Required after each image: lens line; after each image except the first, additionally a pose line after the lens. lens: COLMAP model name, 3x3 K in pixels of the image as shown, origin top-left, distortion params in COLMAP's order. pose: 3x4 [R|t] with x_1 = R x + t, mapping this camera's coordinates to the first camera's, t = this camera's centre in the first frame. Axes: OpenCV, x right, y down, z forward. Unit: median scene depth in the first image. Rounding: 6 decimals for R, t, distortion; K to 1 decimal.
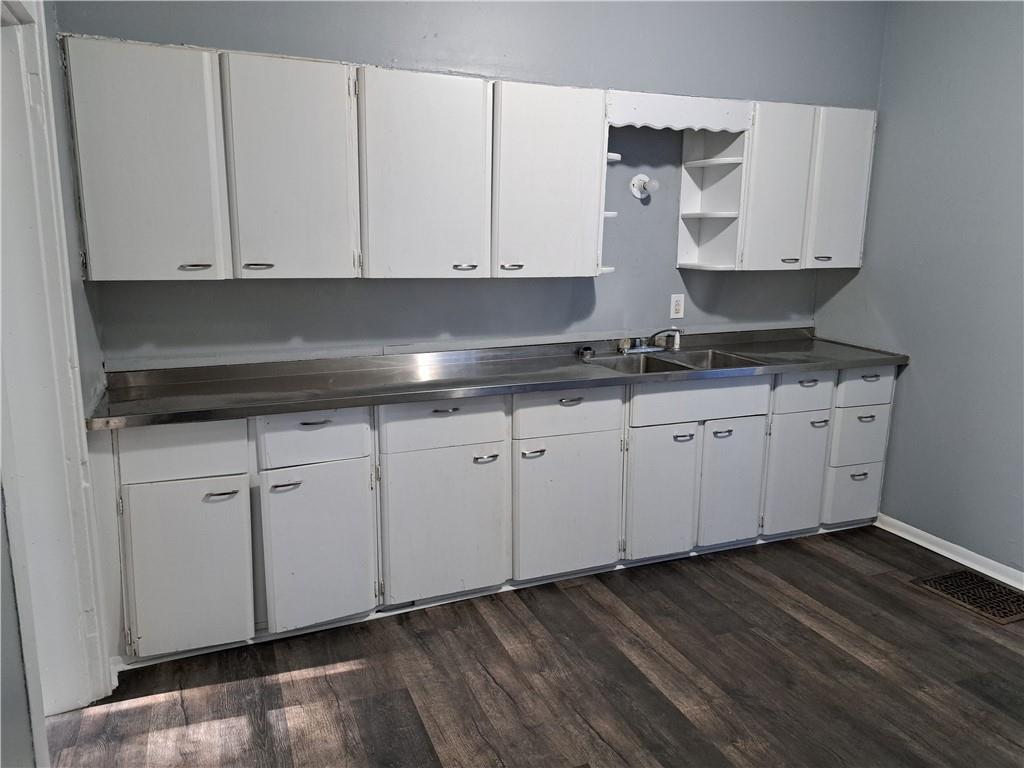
lens RADIAL K [[727.5, 0, 512.1], [0, 727.5, 377.0], [0, 0, 1]] dist [0.046349, -0.022886]
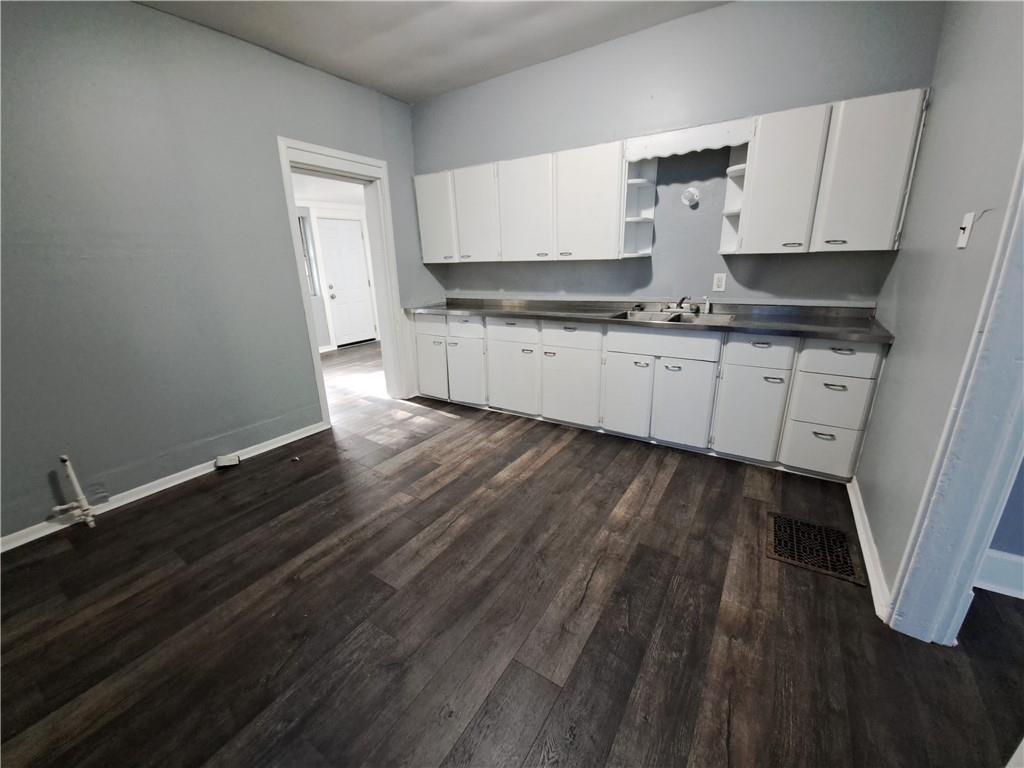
lens RADIAL K [[406.8, 0, 511.5], [0, 406.8, 385.7], [0, 0, 1]] dist [-0.014801, -0.001126]
pose [[0.570056, 0.223113, -0.790731, 0.810747], [-0.121867, 0.974738, 0.187176, -0.000784], [0.812517, -0.010337, 0.582846, 0.276600]]
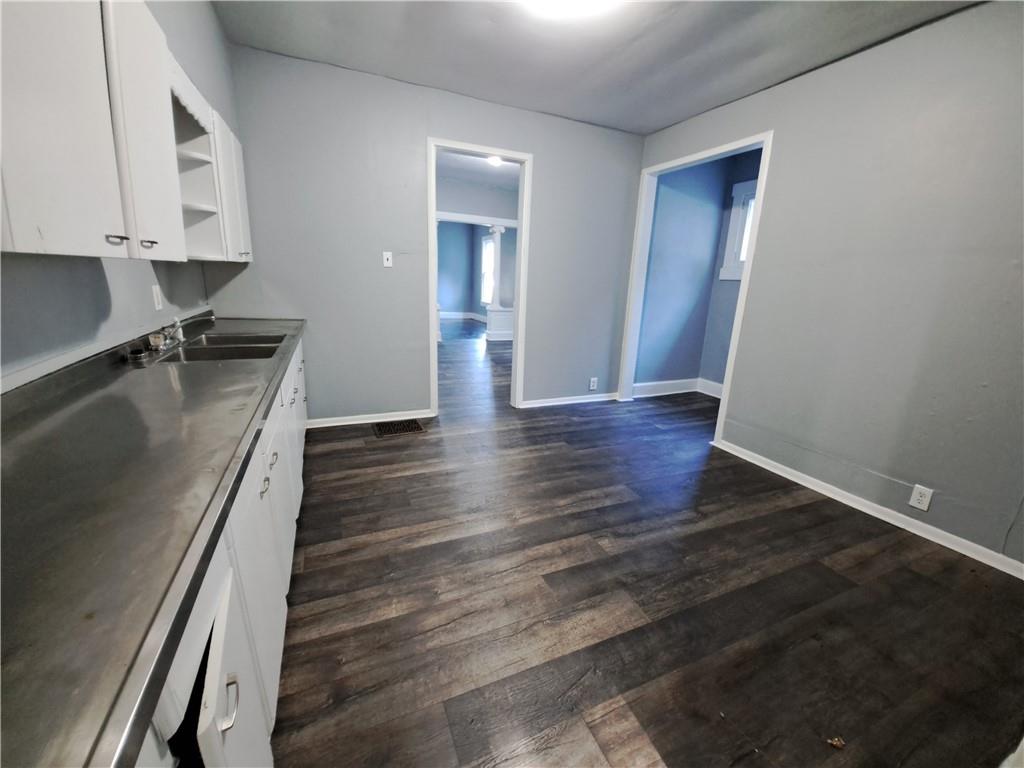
lens RADIAL K [[406.8, 0, 511.3], [0, 406.8, 379.4], [0, 0, 1]] dist [-0.014801, -0.001126]
pose [[-0.018507, -0.254833, 0.966808, -0.420214], [0.147560, 0.955688, 0.254727, -0.072622], [-0.988880, 0.147377, 0.019916, 0.654747]]
